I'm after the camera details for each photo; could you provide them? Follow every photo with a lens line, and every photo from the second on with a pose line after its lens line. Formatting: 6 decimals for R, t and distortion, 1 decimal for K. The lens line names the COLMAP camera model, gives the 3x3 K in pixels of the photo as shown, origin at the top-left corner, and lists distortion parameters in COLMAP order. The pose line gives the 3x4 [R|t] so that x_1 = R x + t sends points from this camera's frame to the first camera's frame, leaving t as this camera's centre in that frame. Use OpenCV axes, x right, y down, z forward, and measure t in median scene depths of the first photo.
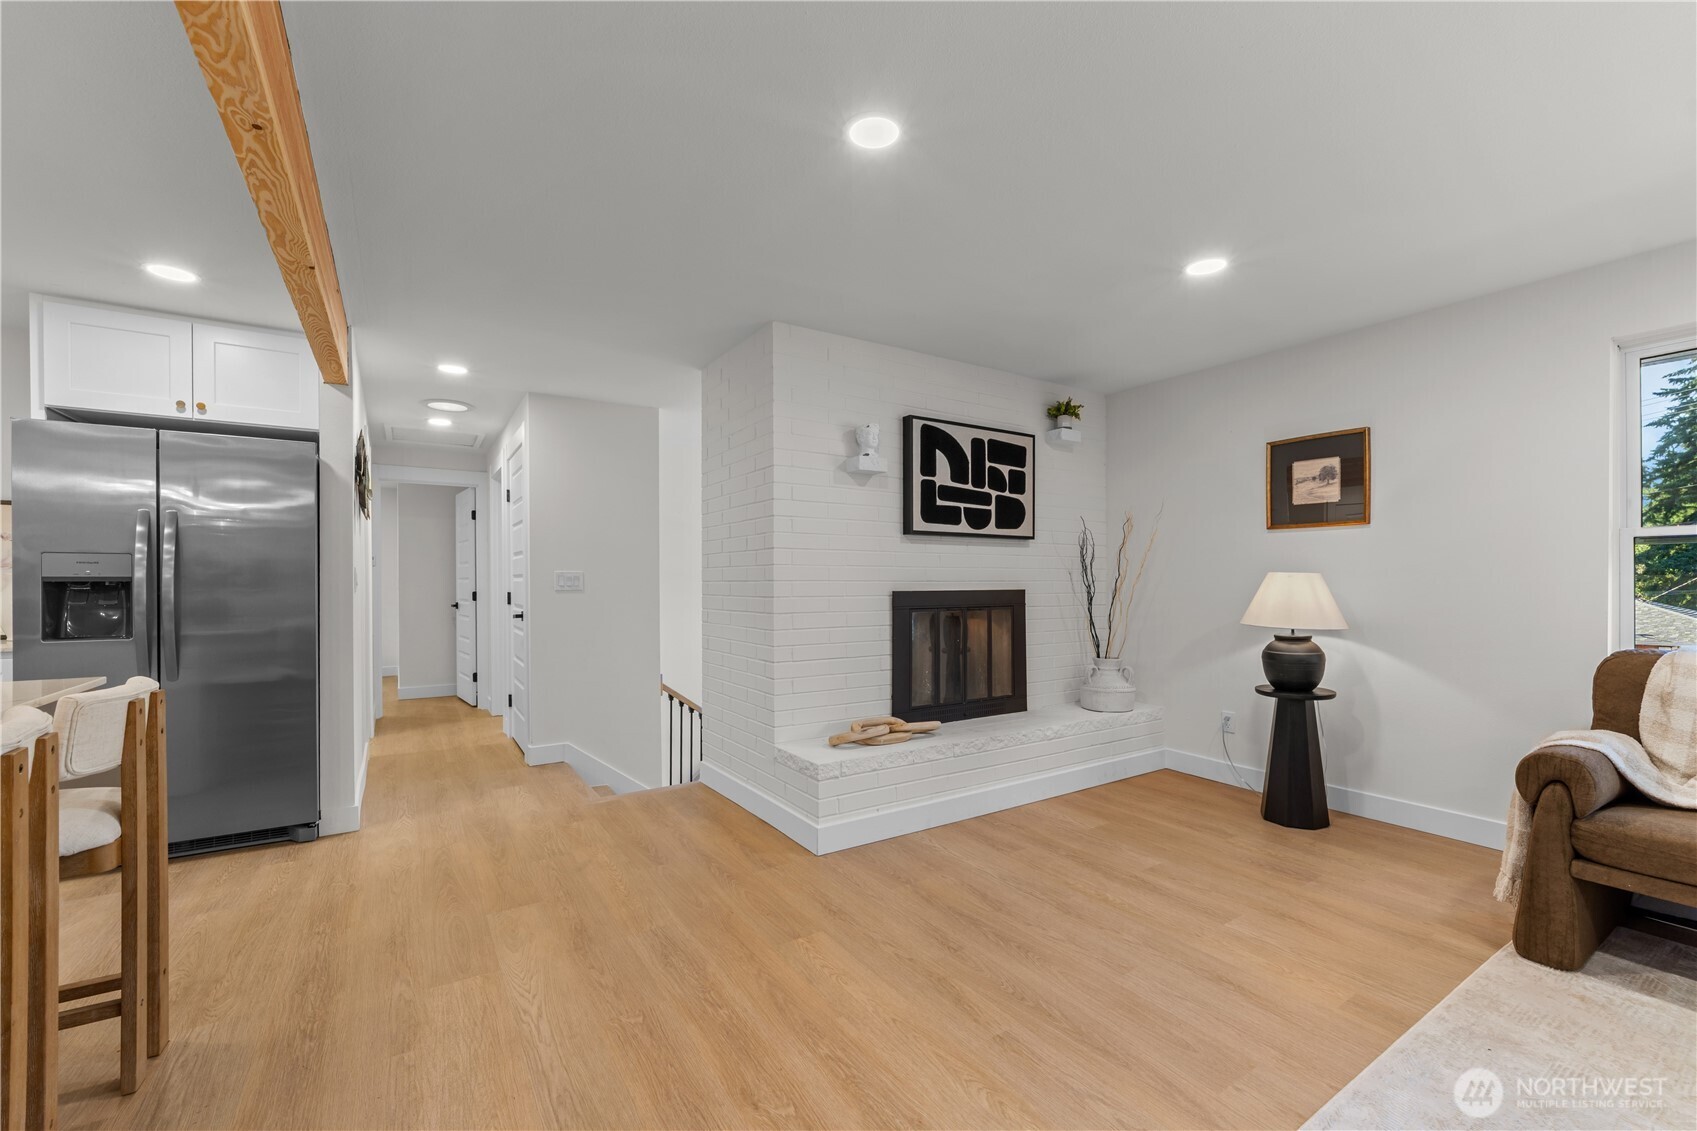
lens RADIAL K [[684.3, 0, 844.4], [0, 684.3, 582.7], [0, 0, 1]] dist [-0.002613, 0.000305]
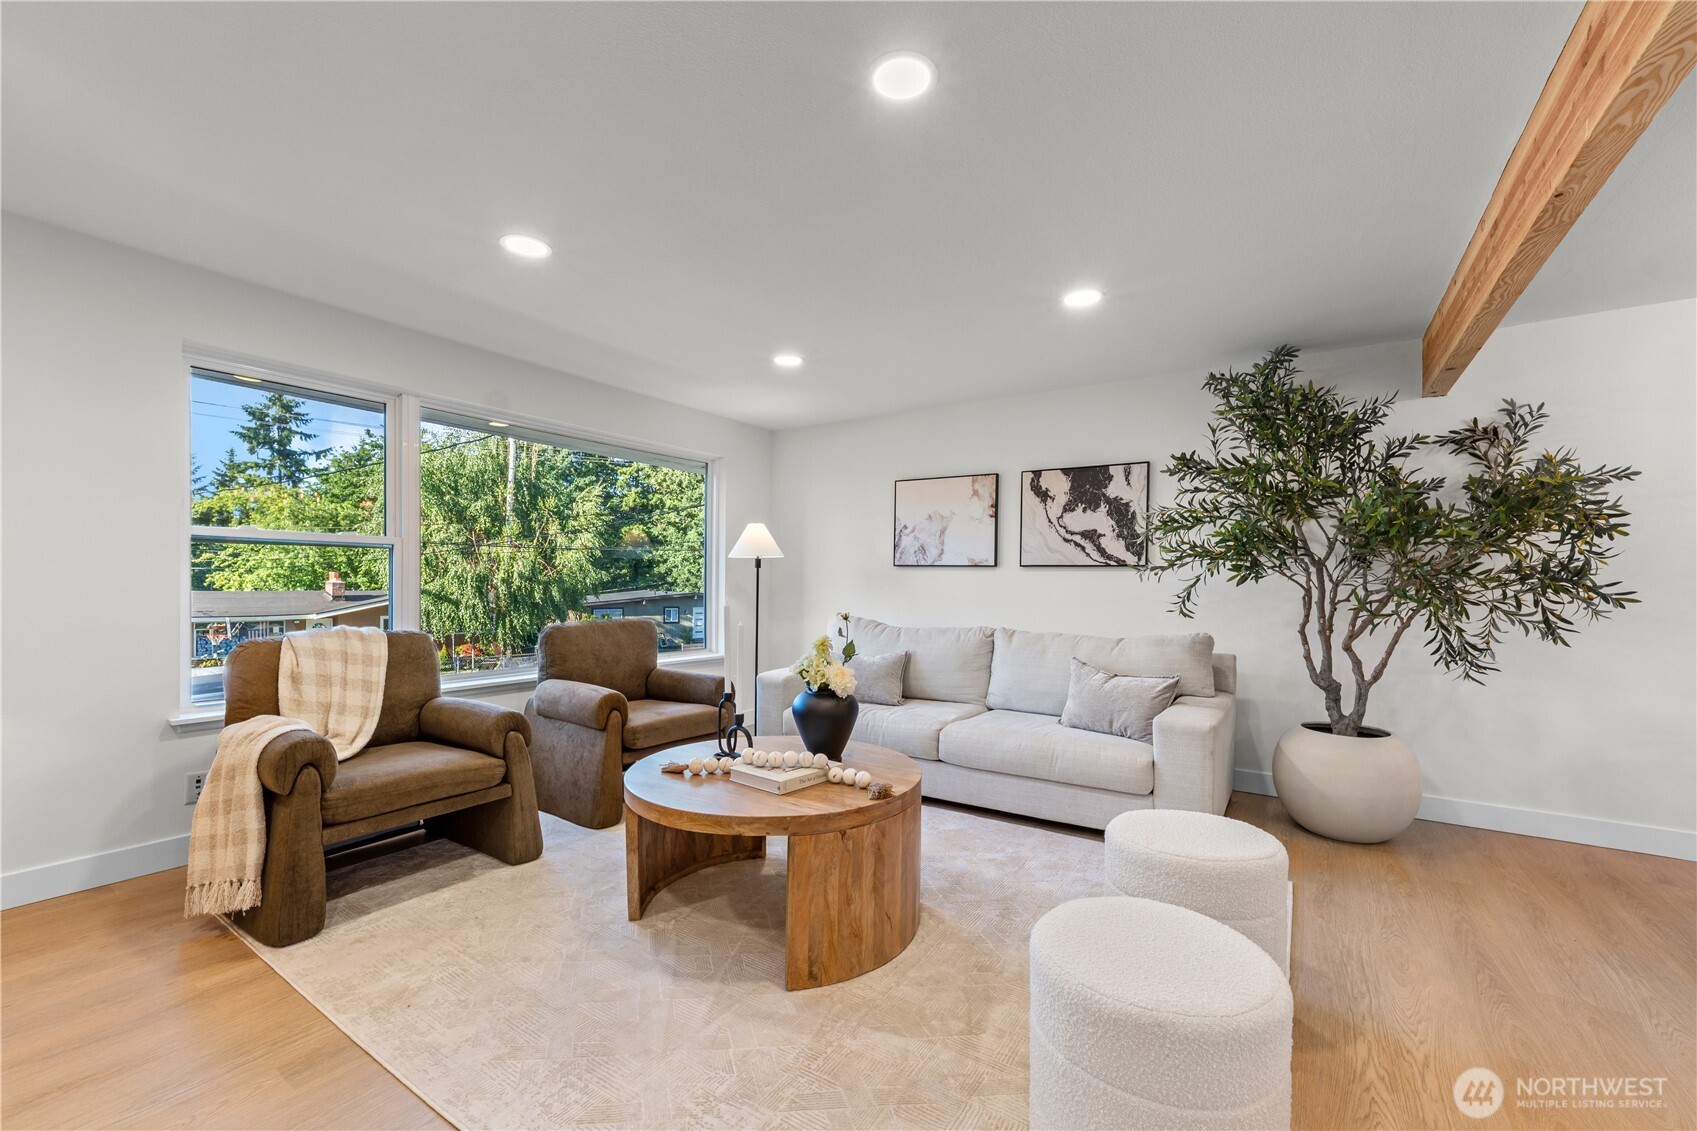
lens RADIAL K [[687.8, 0, 850.0], [0, 687.8, 592.5], [0, 0, 1]] dist [-0.008737, 0.000610]
pose [[-0.401408, -0.012304, 0.915817, -0.152898], [-0.009221, 0.999913, 0.009392, 0.002515], [-0.915853, -0.004675, -0.401487, 0.366045]]
